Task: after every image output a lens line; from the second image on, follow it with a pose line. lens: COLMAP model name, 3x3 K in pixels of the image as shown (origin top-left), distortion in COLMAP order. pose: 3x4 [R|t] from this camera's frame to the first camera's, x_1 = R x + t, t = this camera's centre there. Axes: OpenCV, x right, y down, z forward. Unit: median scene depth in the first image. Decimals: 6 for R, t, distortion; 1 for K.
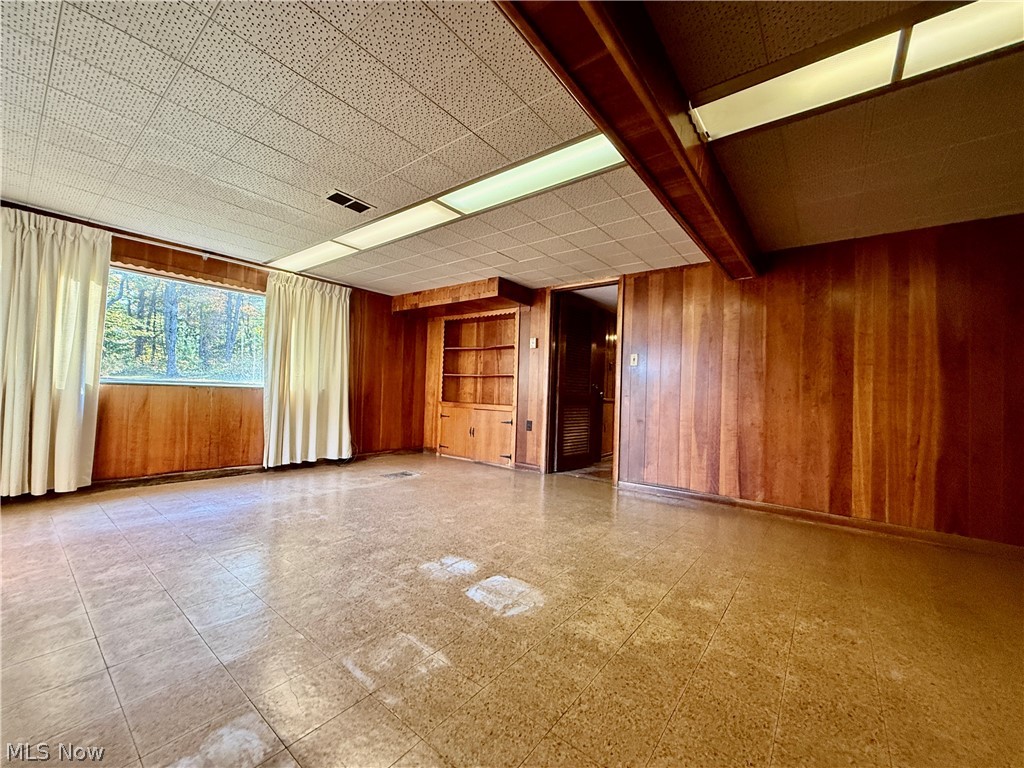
lens RADIAL K [[406.5, 0, 508.6], [0, 406.5, 383.8], [0, 0, 1]] dist [-0.001838, 0.000139]
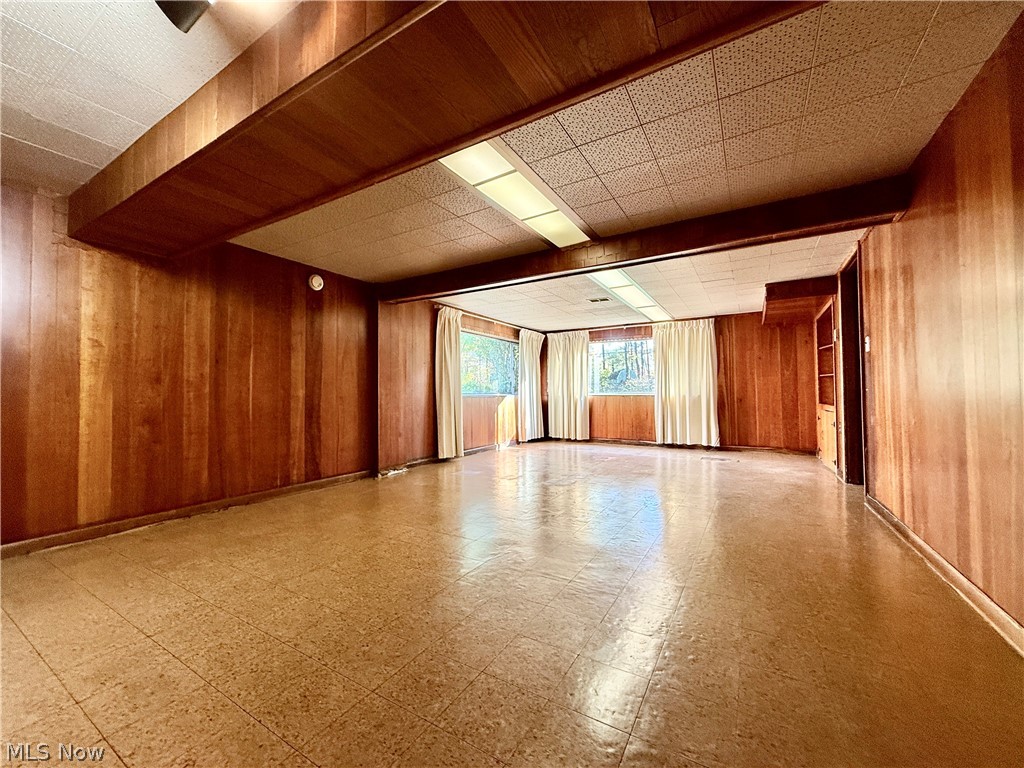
lens RADIAL K [[406.5, 0, 508.6], [0, 406.5, 383.8], [0, 0, 1]] dist [-0.001838, 0.000139]
pose [[0.128093, -0.065201, -0.989617, 0.853015], [0.029594, 0.997644, -0.061900, 0.042063], [0.991321, -0.021358, 0.129720, 0.167451]]
